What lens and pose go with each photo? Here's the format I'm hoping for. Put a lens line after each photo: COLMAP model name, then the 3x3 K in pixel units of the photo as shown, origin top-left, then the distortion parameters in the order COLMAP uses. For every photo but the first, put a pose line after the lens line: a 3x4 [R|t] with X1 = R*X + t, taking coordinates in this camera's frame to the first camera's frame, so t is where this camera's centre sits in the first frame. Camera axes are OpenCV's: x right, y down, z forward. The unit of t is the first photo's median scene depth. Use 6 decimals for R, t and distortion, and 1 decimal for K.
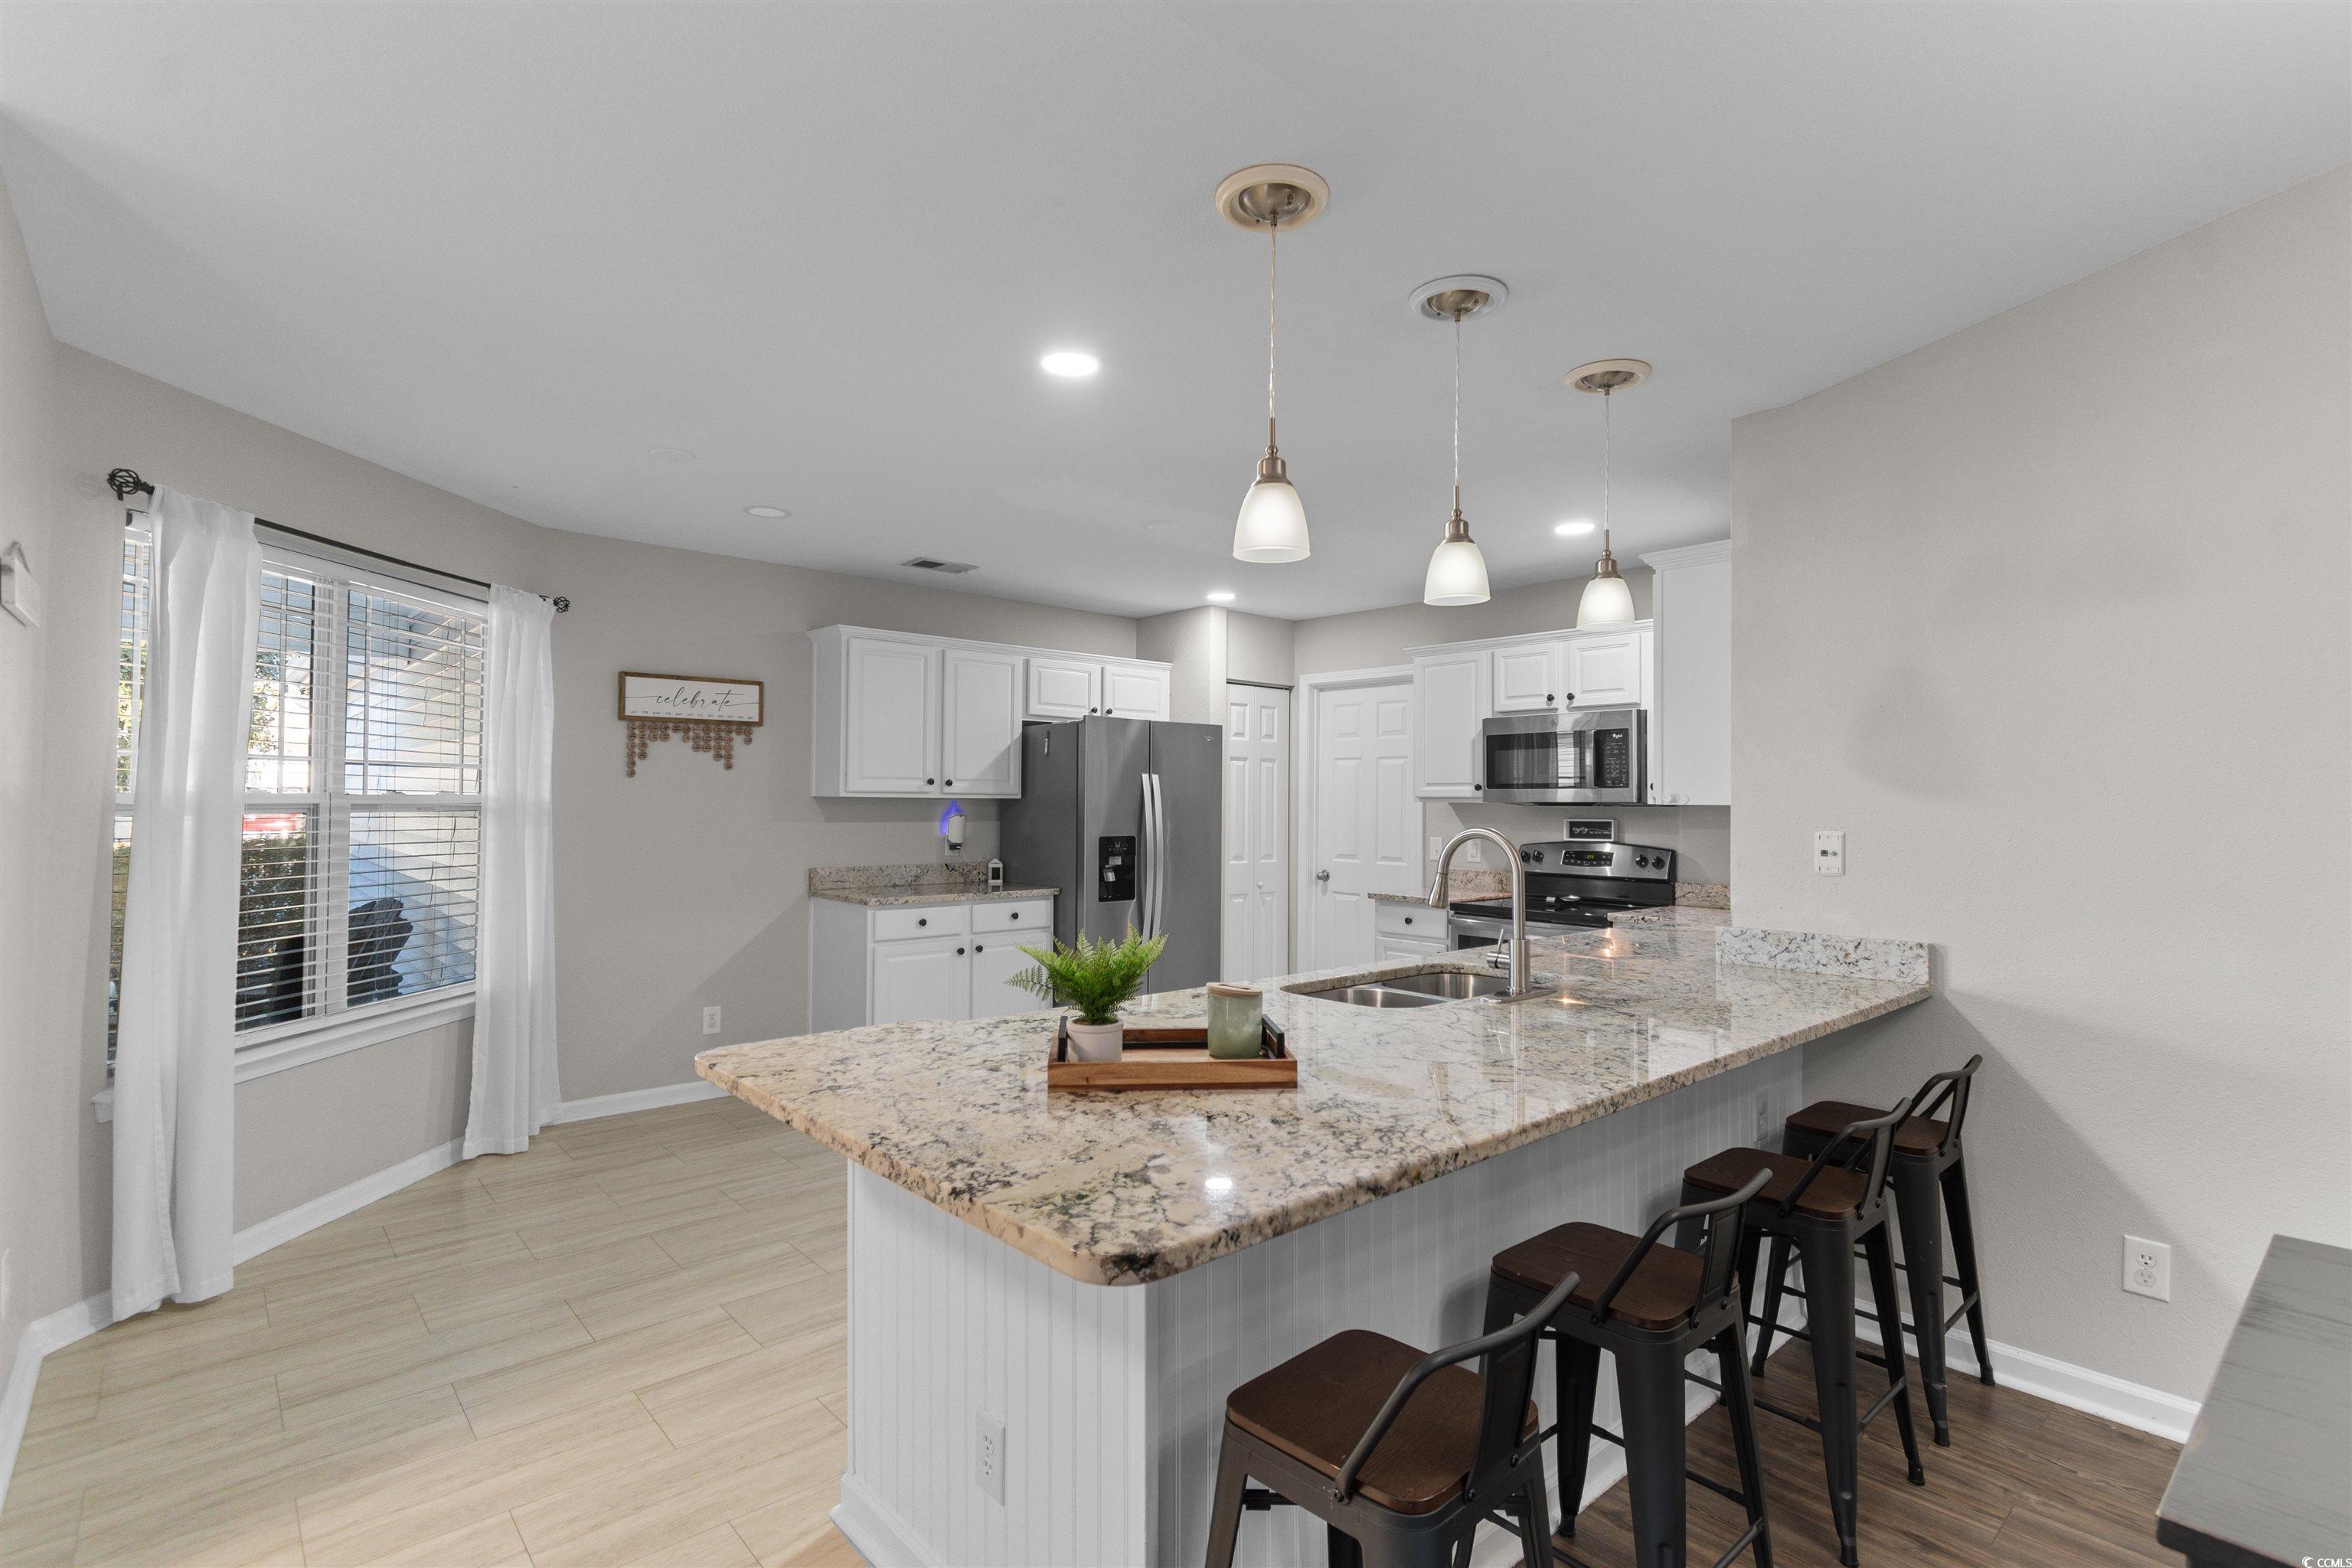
lens RADIAL K [[1126.0, 0, 1176.5], [0, 1126.0, 781.8], [0, 0, 1]] dist [0.000435, 0.000019]
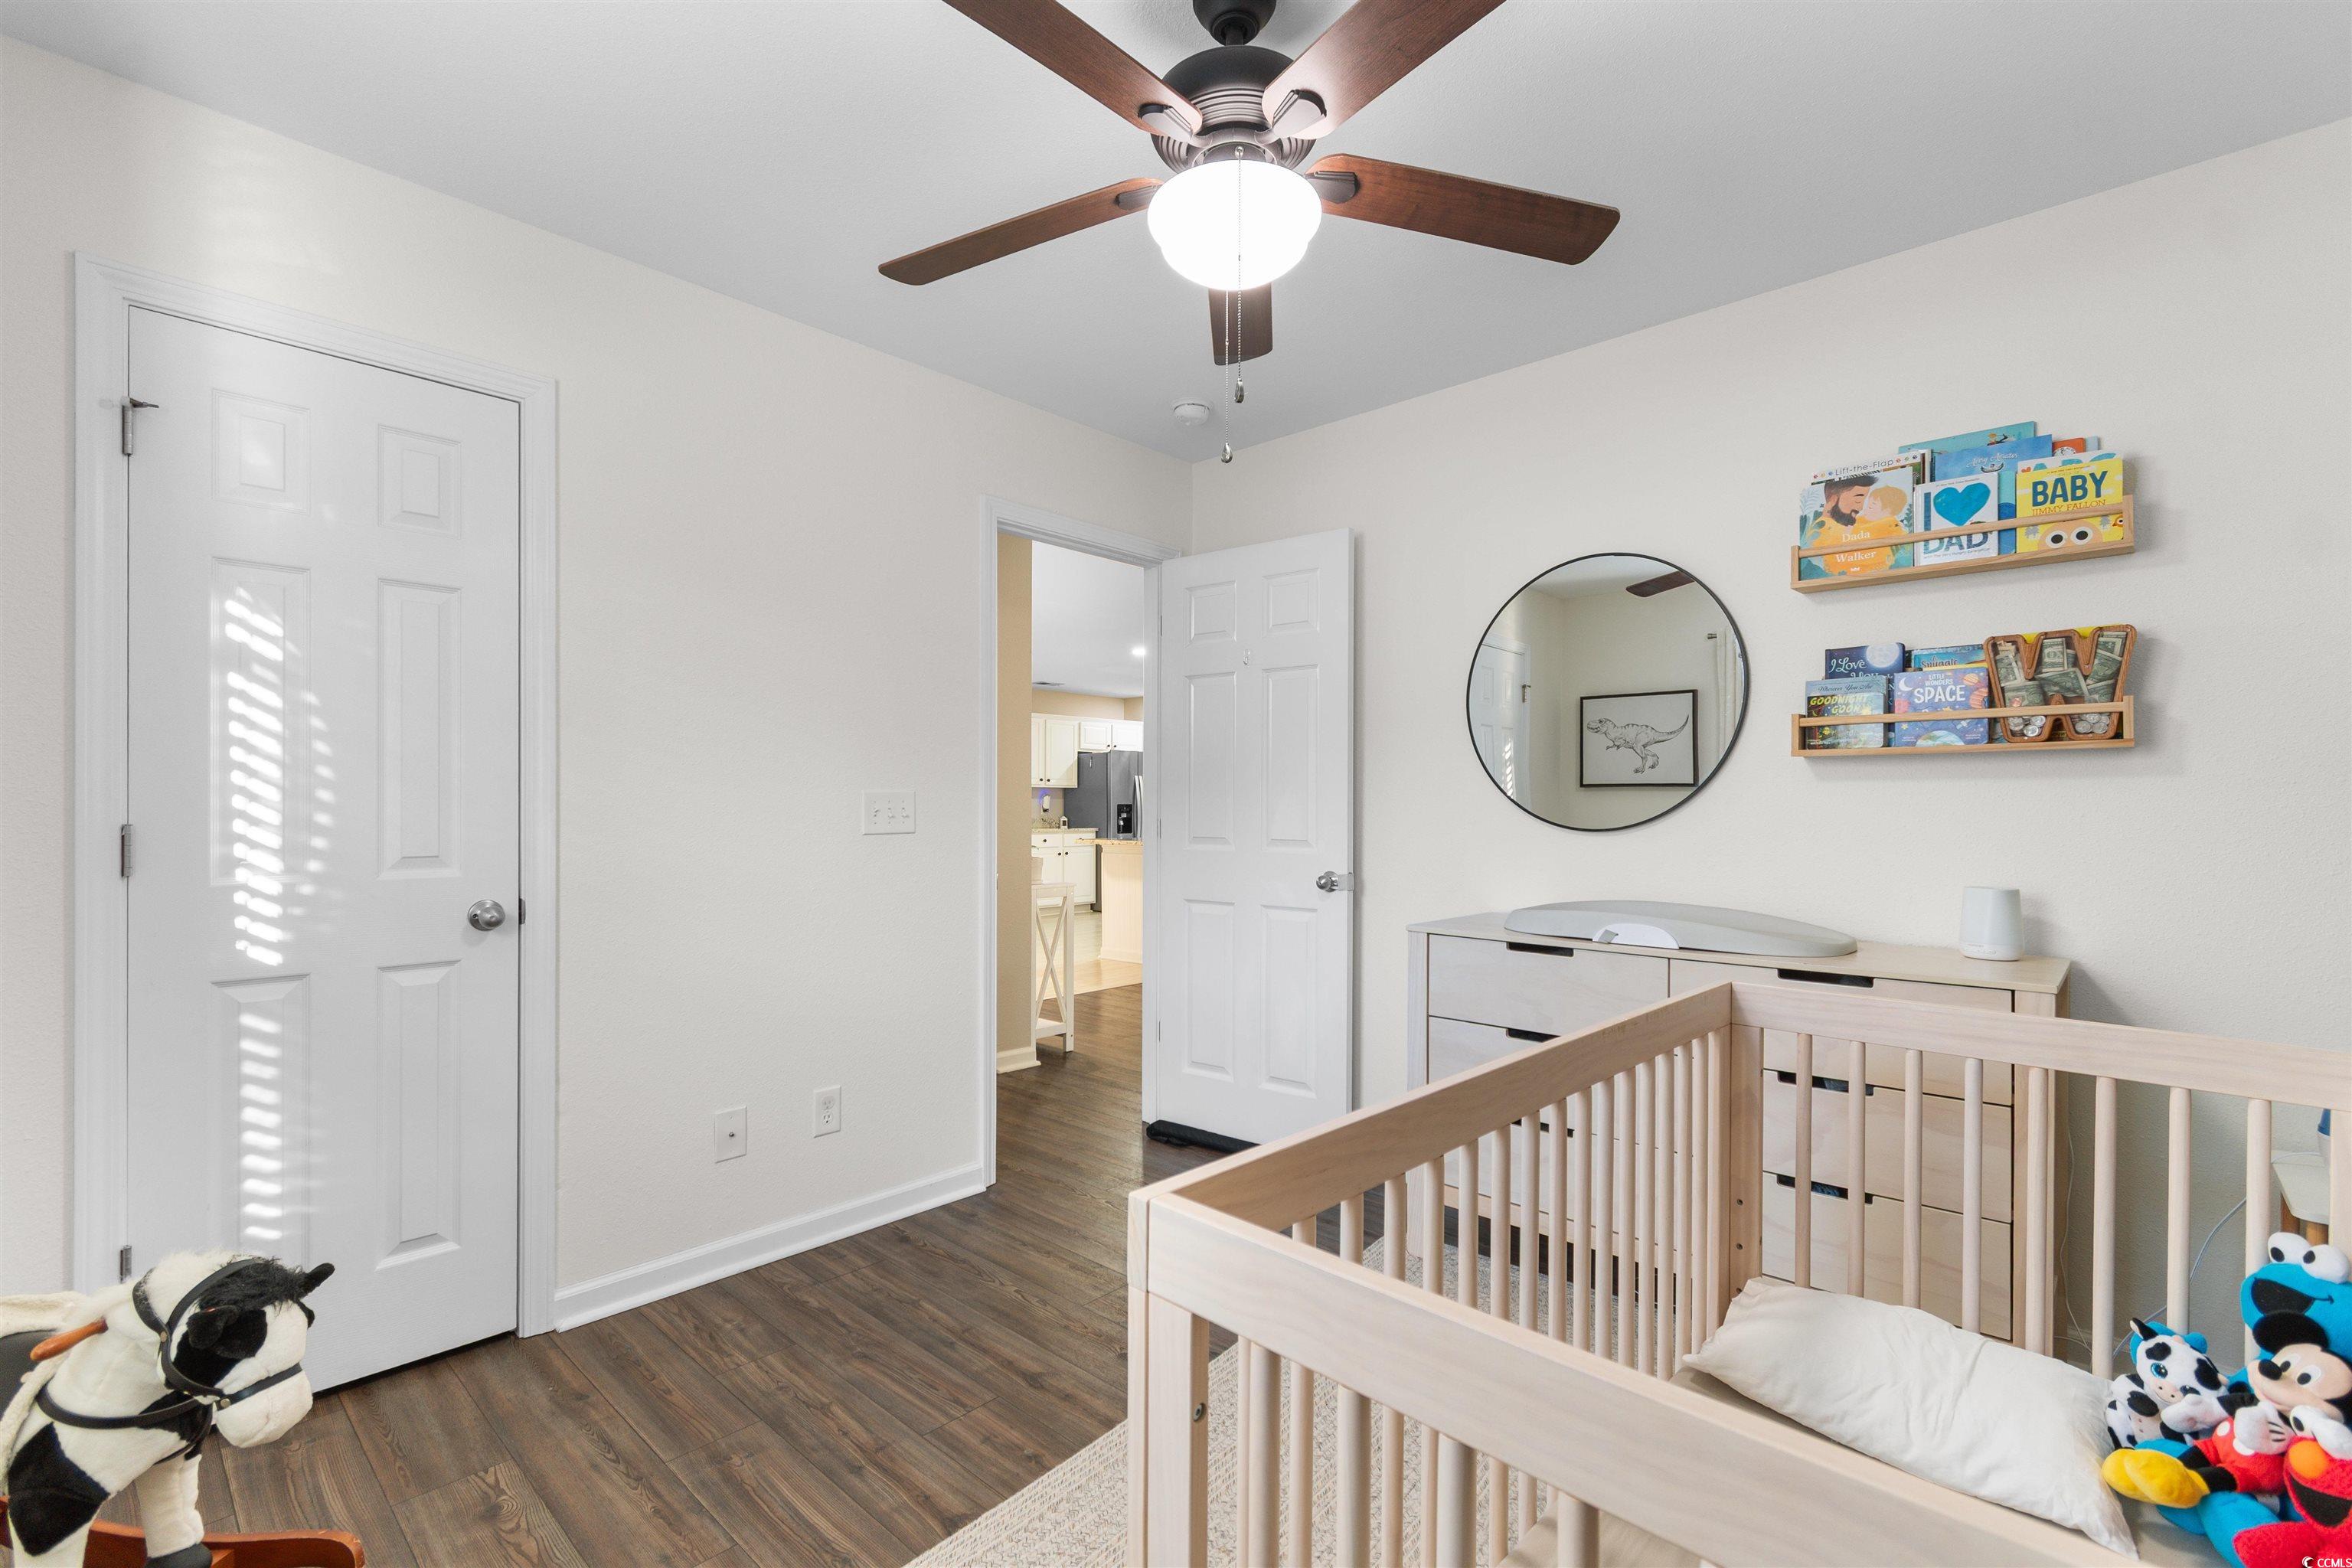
lens RADIAL K [[1063.5, 0, 1175.2], [0, 1063.5, 804.4], [0, 0, 1]] dist [0.009395, -0.000105]
pose [[0.996146, 0.002159, 0.087684, -0.132565], [-0.003410, 0.999895, 0.014114, 0.017639], [-0.087645, -0.014359, 0.996048, -1.086977]]
